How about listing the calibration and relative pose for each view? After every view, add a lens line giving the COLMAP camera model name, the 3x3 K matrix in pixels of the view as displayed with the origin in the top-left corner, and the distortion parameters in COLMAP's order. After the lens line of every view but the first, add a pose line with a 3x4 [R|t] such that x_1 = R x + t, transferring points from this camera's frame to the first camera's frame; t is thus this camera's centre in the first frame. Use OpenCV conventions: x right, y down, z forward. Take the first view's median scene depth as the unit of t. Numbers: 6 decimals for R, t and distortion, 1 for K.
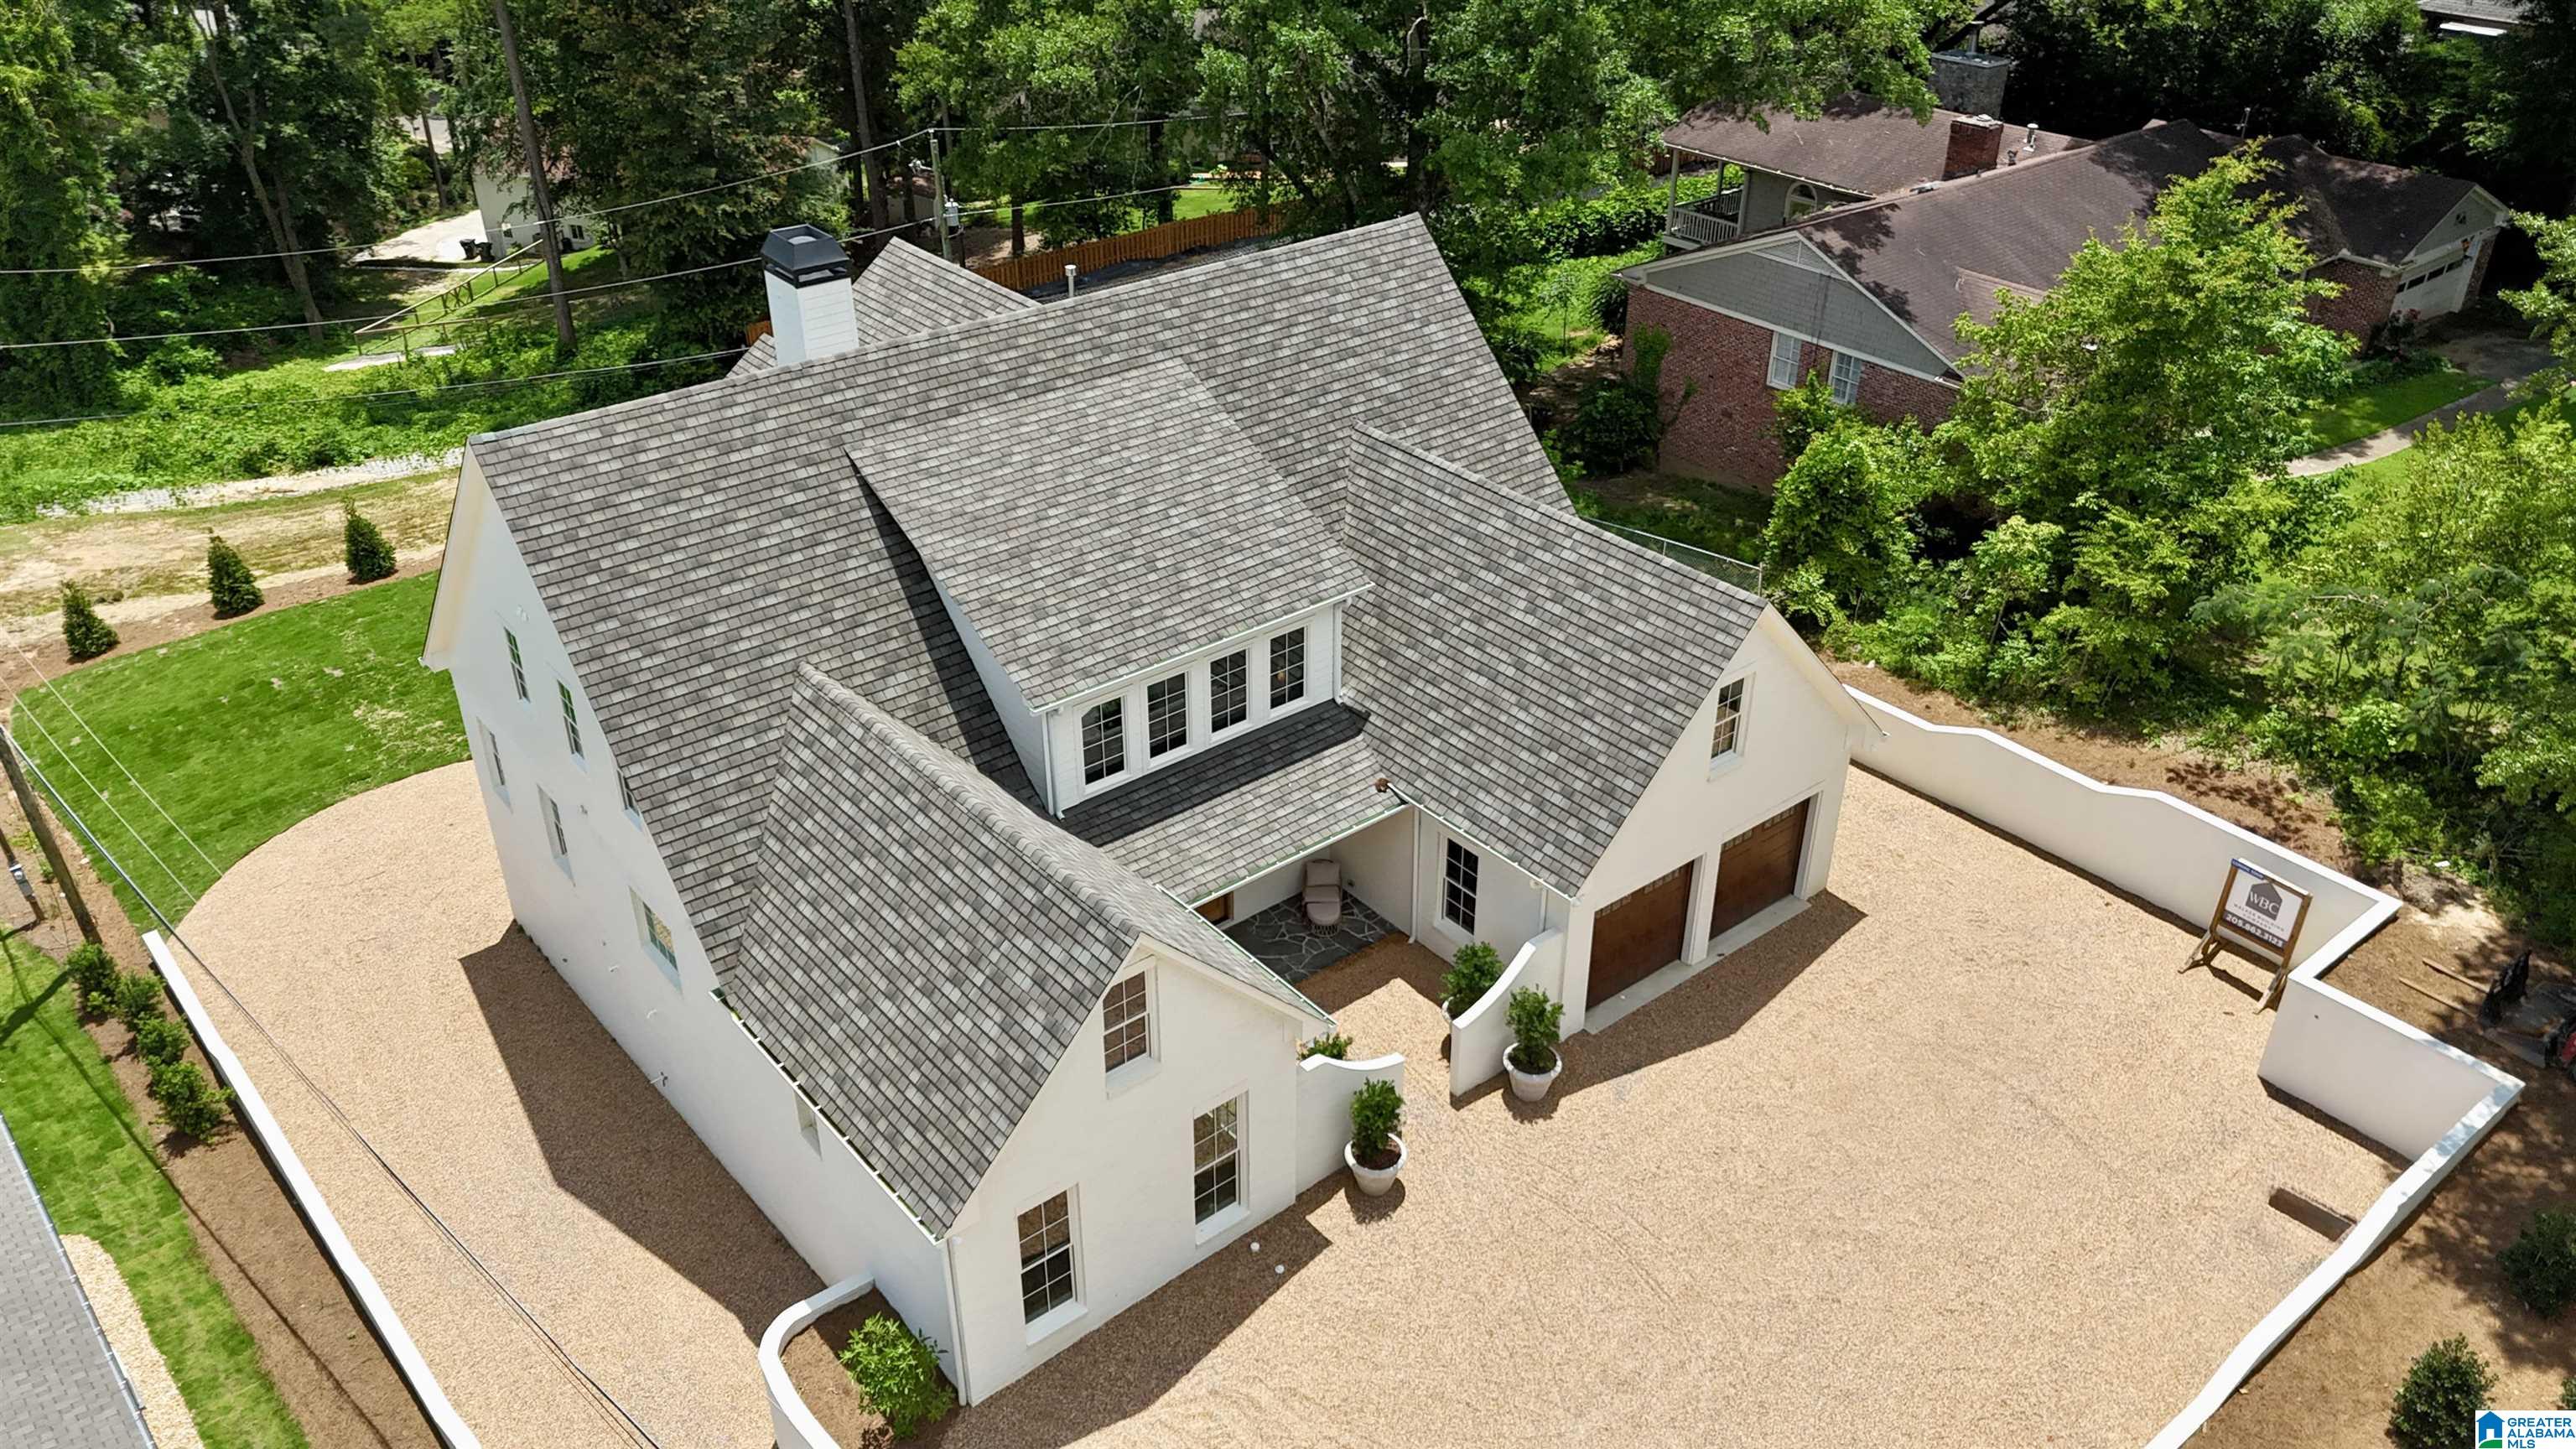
lens RADIAL K [[1900.0, 0, 1281.1], [0, 1900.0, 733.3], [0, 0, 1]] dist [0.074767, -0.071524]
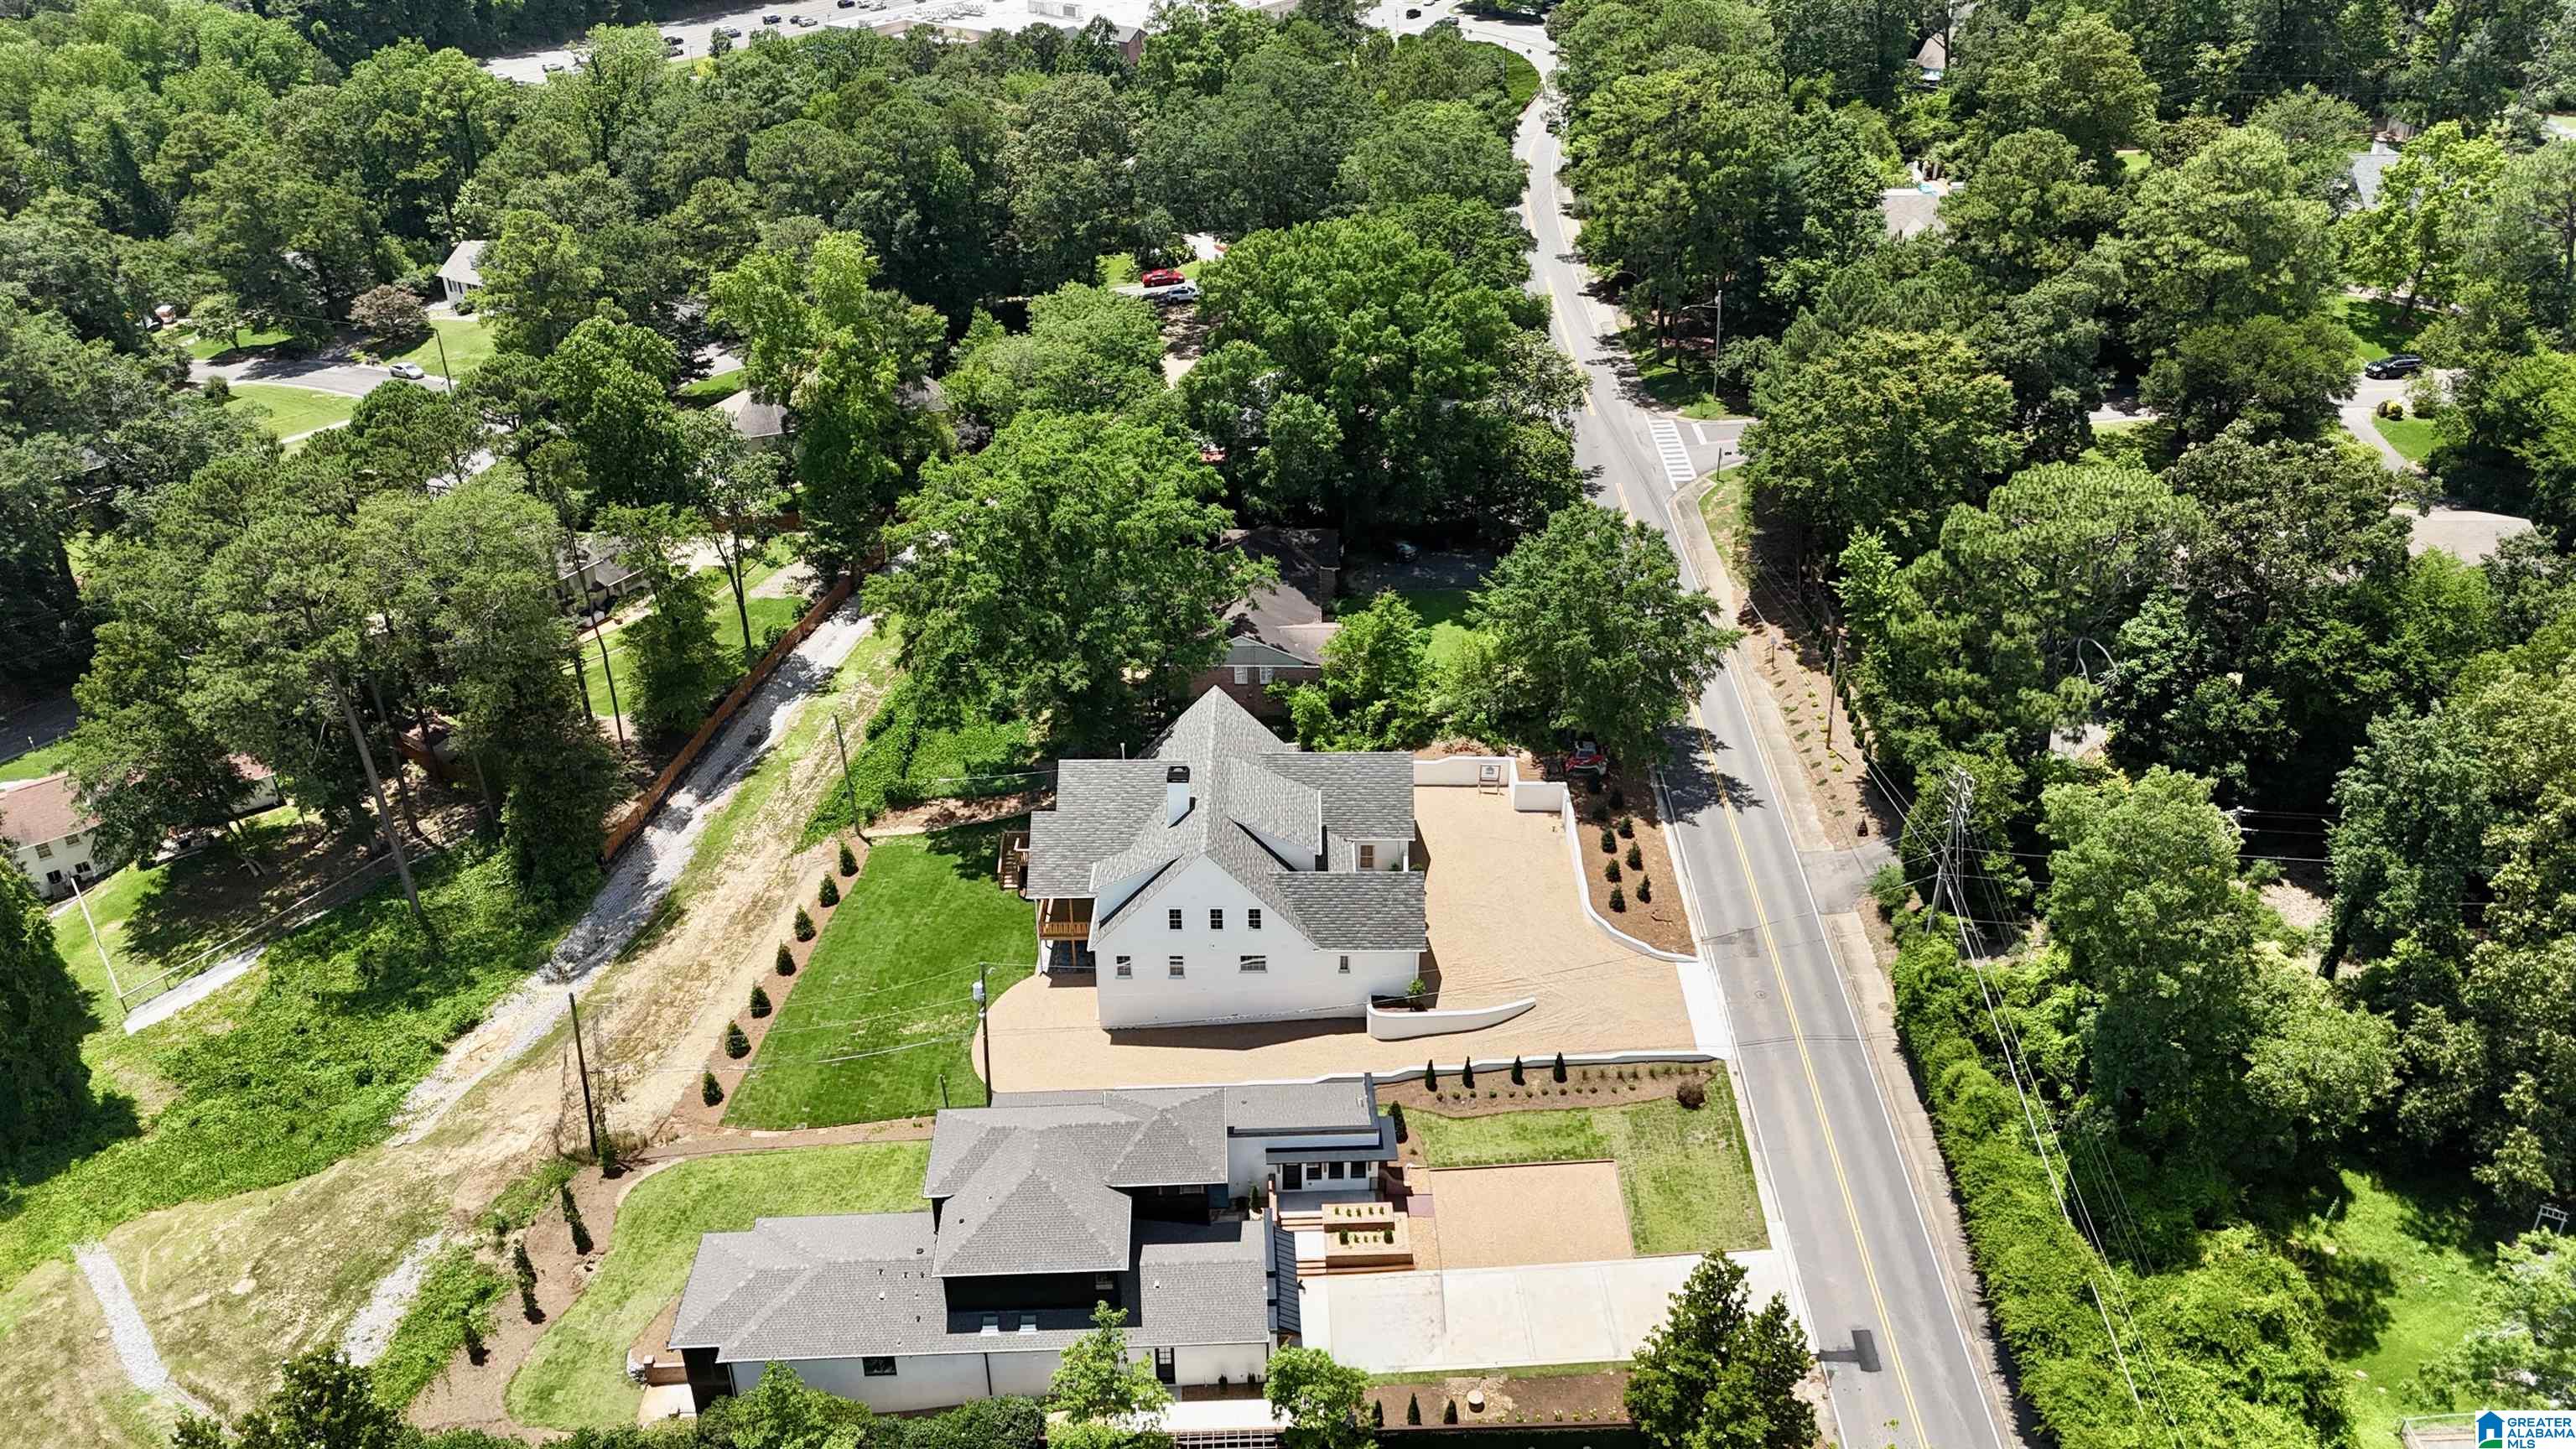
lens RADIAL K [[1900.0, 0, 1289.4], [0, 1900.0, 715.8], [0, 0, 1]] dist [0.074767, -0.071524]
pose [[0.630964, -0.386756, 0.672535, -2.466959], [0.397663, 0.905568, 0.147684, -0.800219], [-0.666144, 0.174259, 0.725180, -1.669582]]
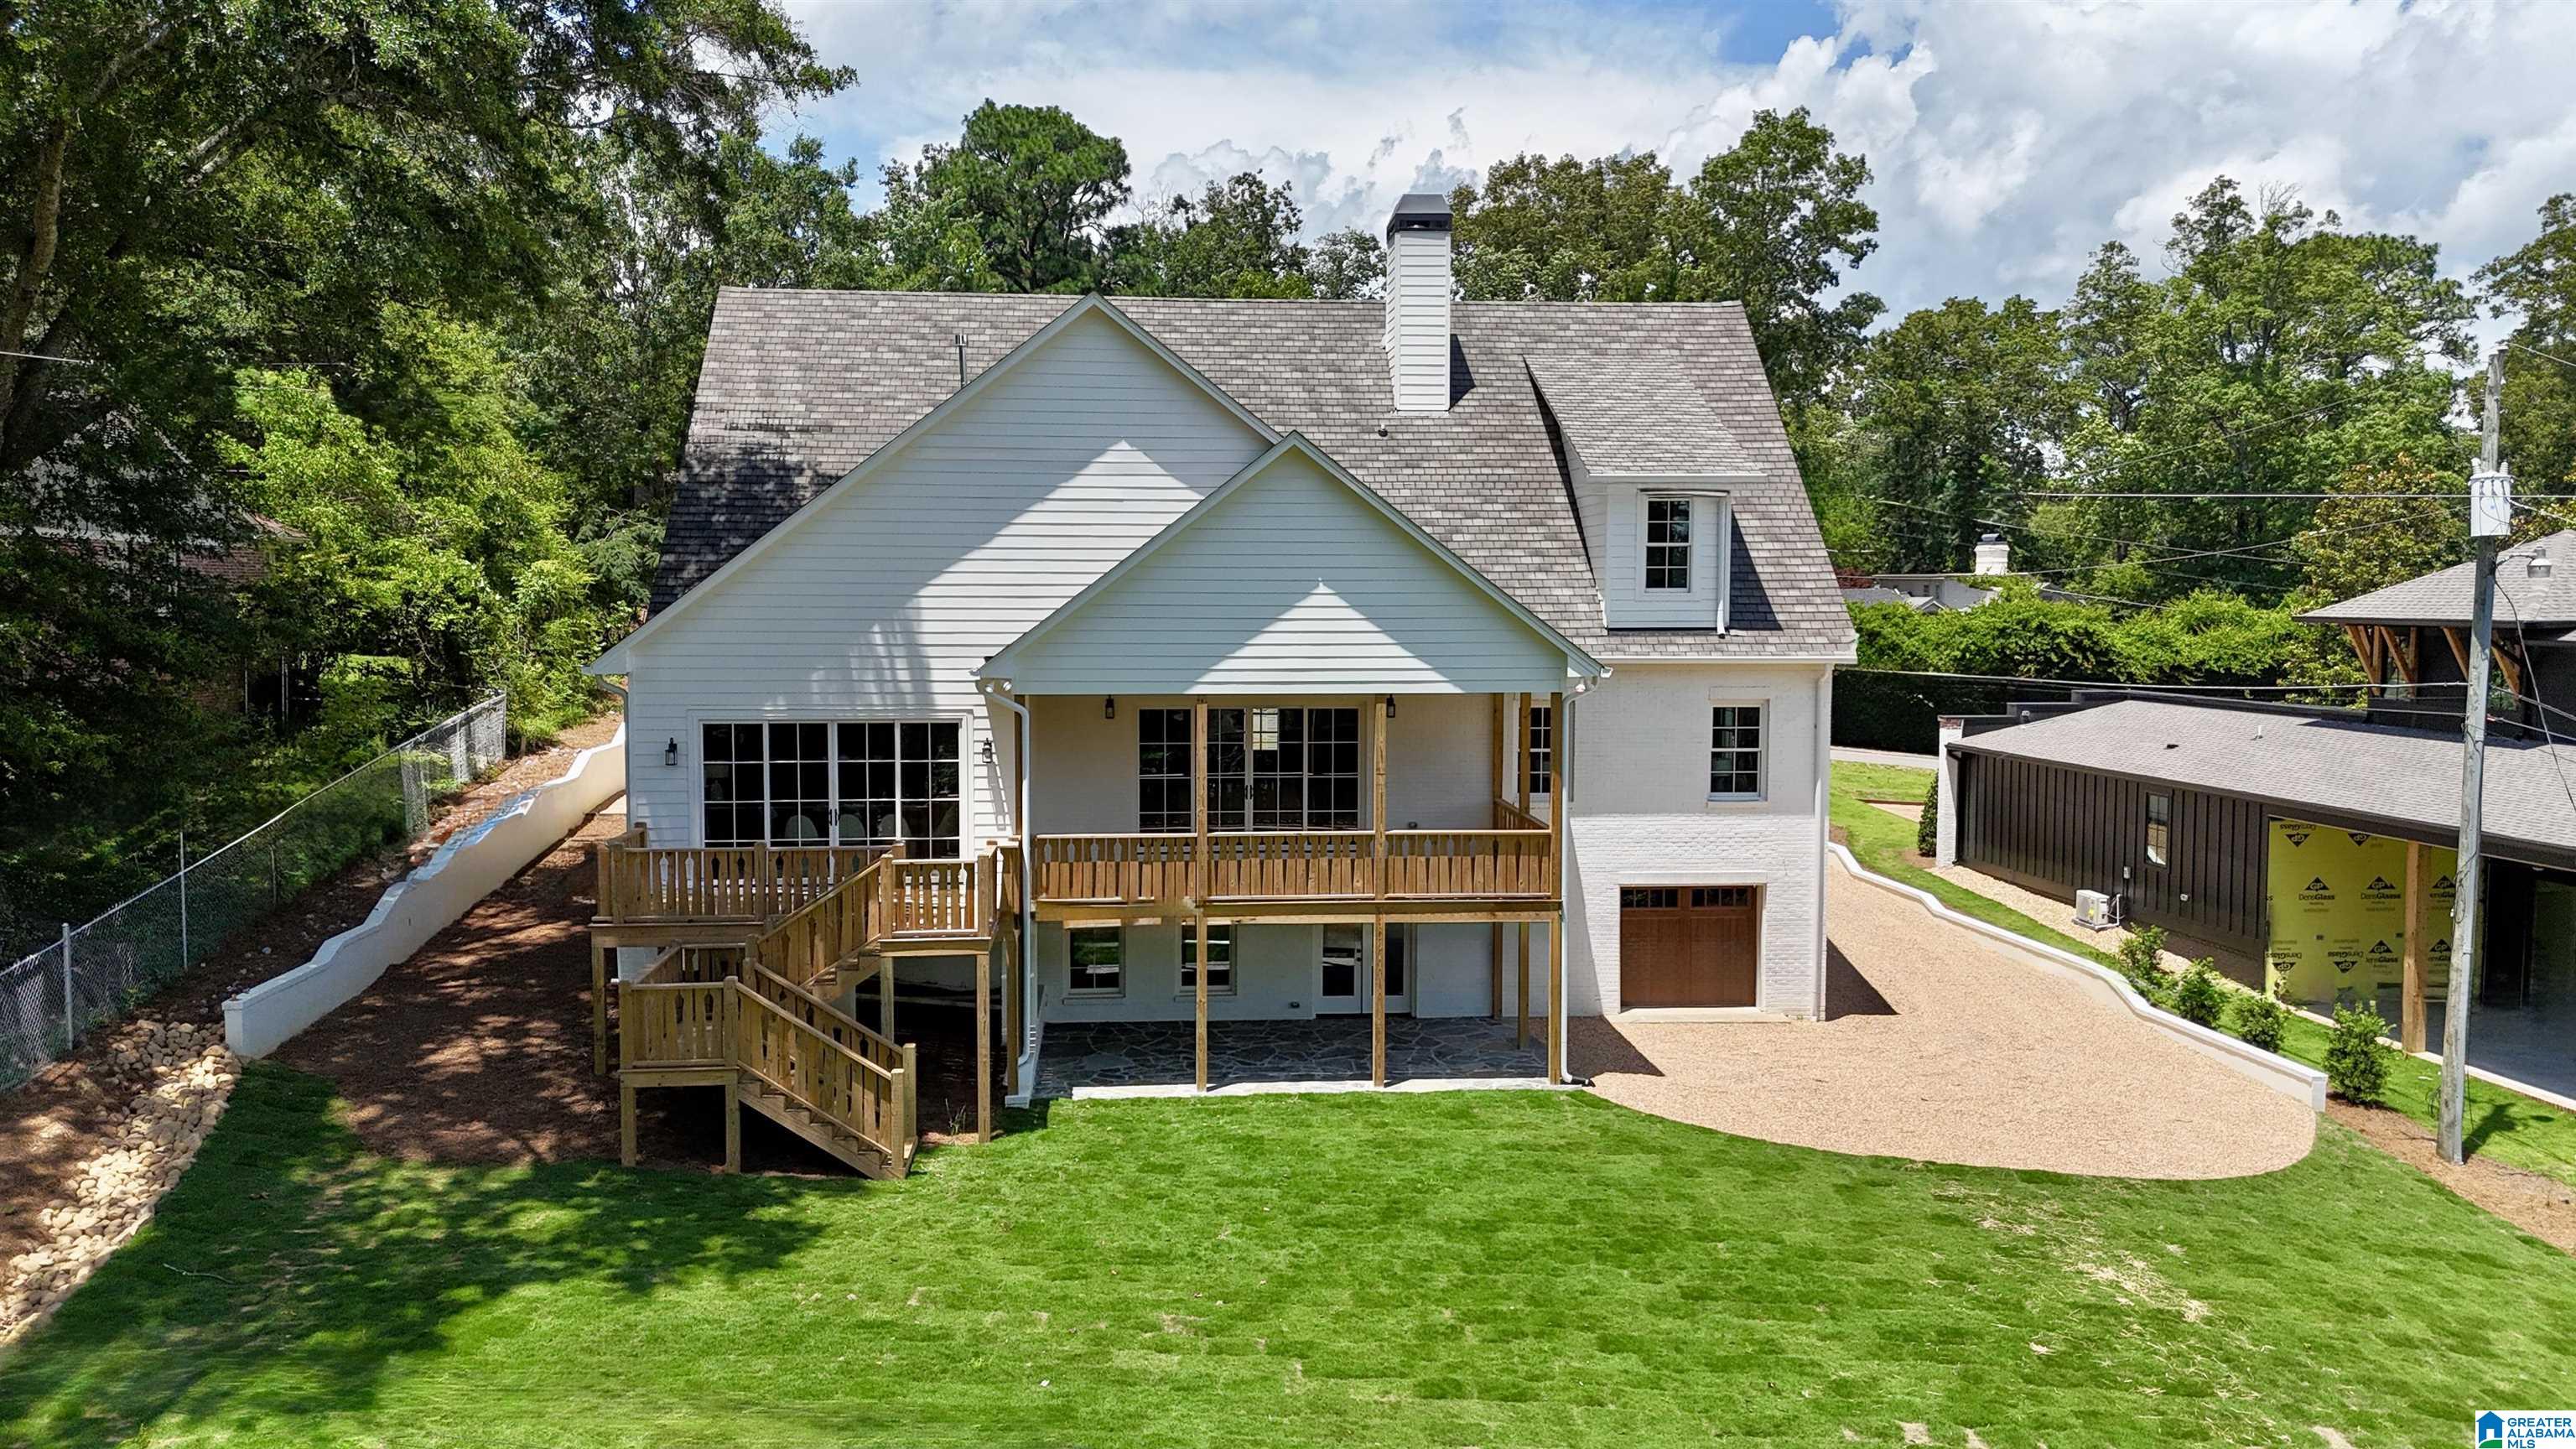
lens RADIAL K [[1900.0, 0, 1285.6], [0, 1900.0, 732.3], [0, 0, 1]] dist [0.074767, -0.071524]
pose [[-0.825707, -0.040425, 0.562648, -0.835701], [0.289184, 0.826056, 0.483739, -0.576746], [-0.484334, 0.562136, -0.670391, 2.002353]]
